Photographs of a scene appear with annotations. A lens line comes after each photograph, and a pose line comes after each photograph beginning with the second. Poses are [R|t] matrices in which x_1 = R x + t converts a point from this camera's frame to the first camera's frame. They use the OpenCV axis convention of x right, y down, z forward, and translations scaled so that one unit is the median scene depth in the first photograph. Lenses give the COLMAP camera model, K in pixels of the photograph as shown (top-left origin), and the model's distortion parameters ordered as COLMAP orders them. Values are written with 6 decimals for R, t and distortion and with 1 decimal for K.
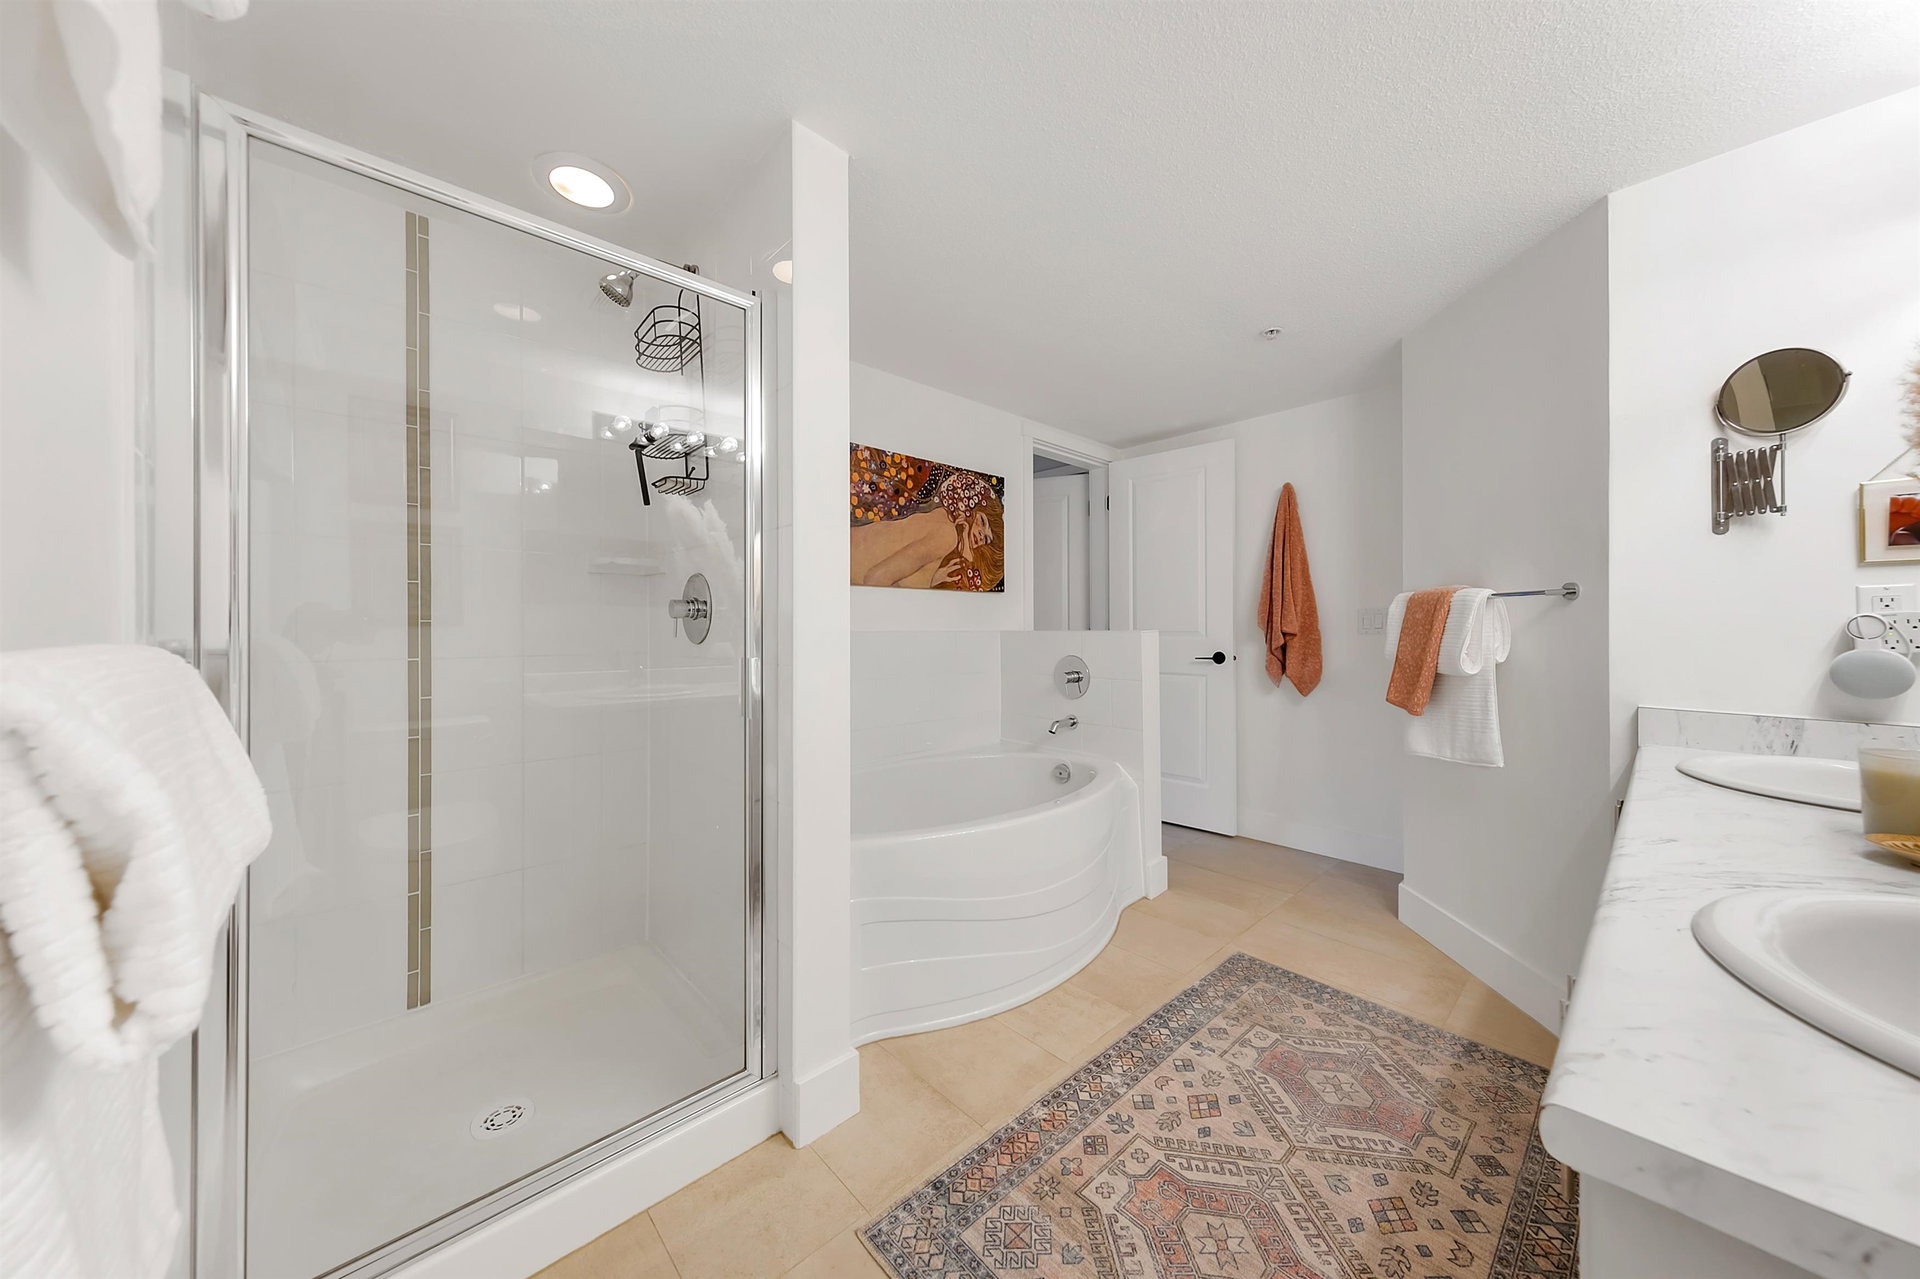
lens RADIAL K [[672.3, 0, 970.9], [0, 672.3, 627.1], [0, 0, 1]] dist [0.007375, -0.000186]
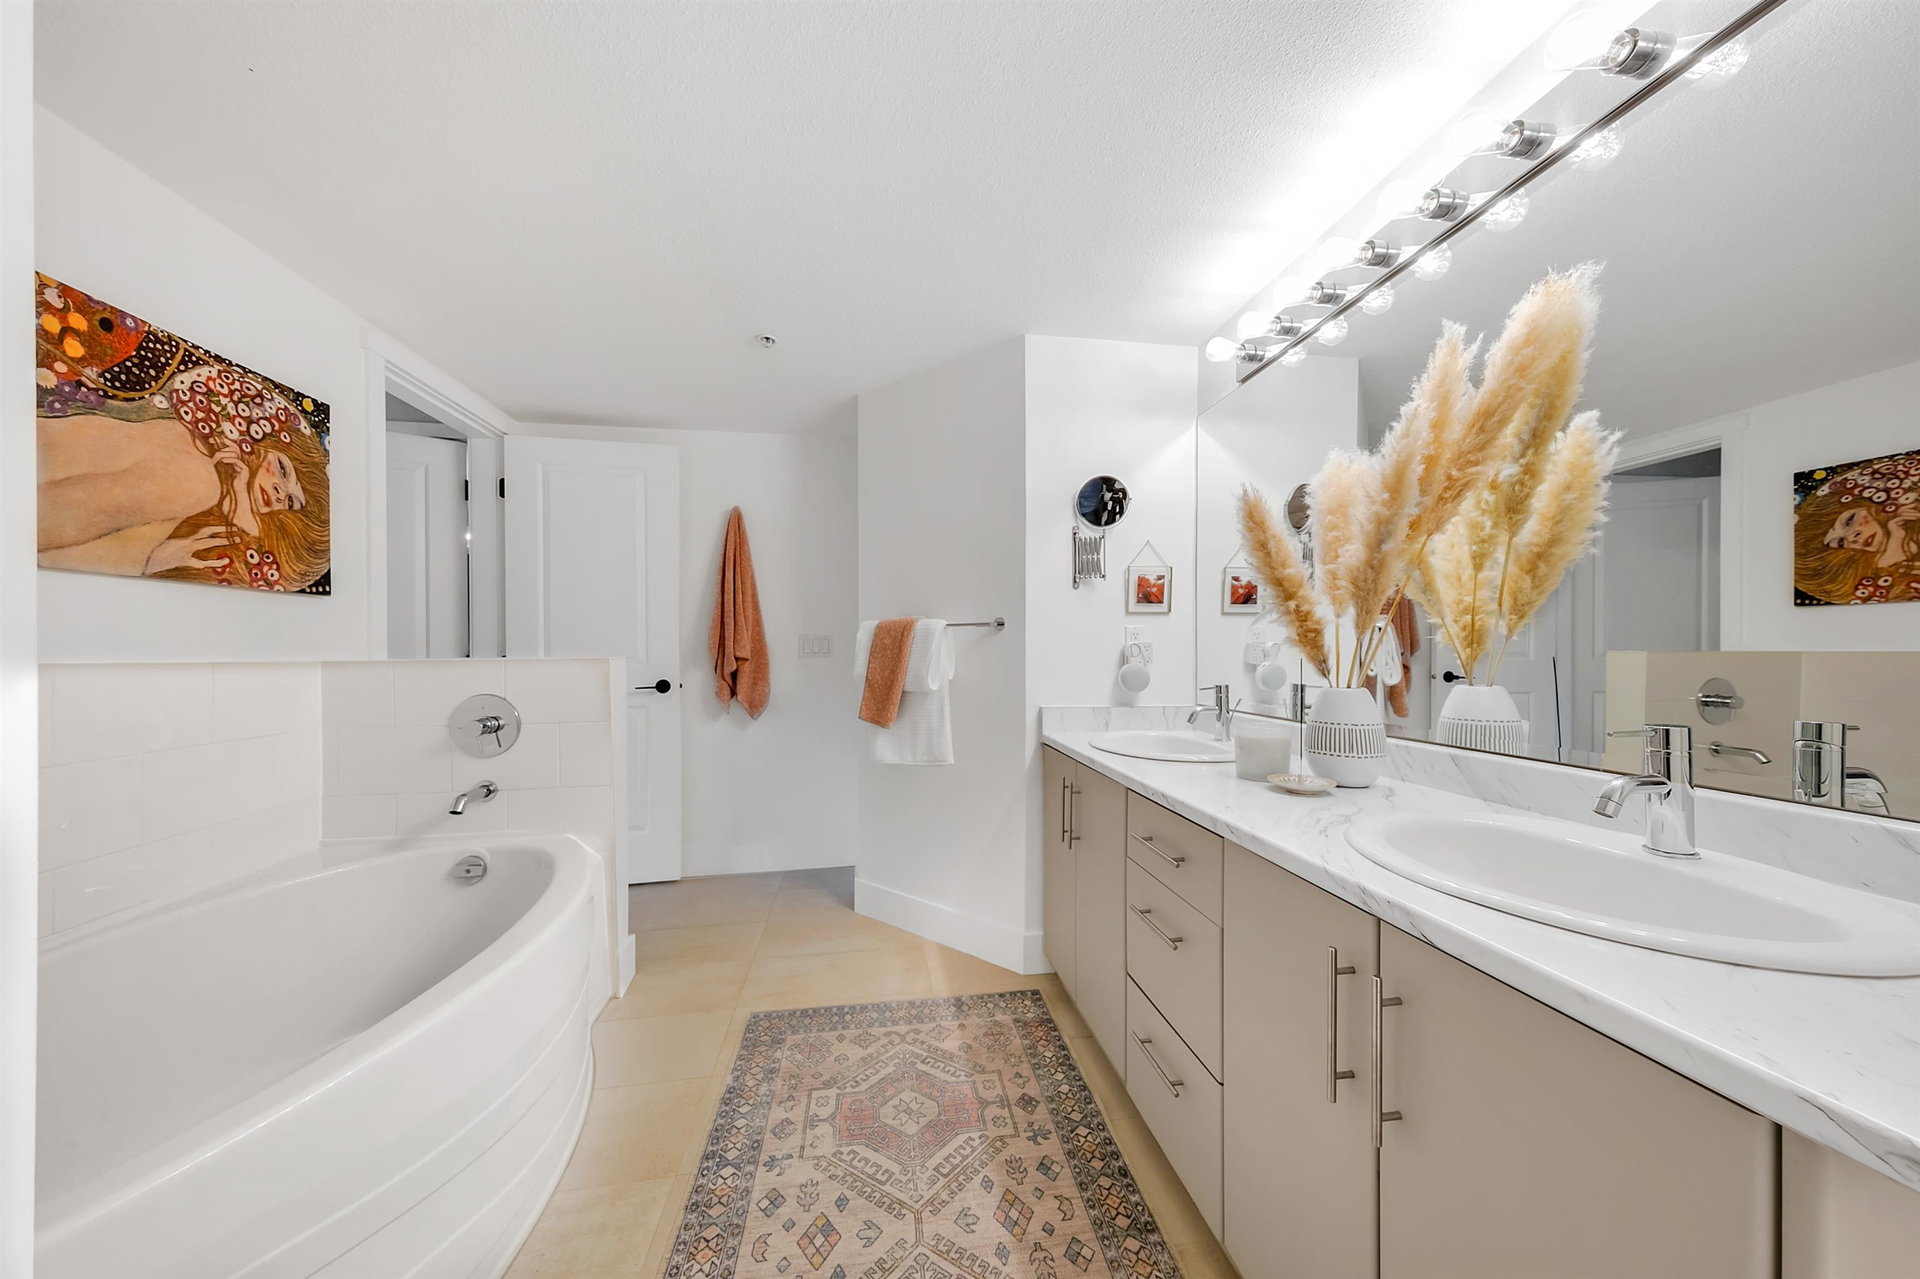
lens RADIAL K [[608.3, 0, 956.9], [0, 608.3, 650.9], [0, 0, 1]] dist [0.004281, -0.000530]
pose [[0.564912, -0.003352, 0.825145, -0.118380], [0.004830, 0.999988, 0.000755, -0.000556], [-0.825137, 0.003559, 0.564921, 0.317830]]
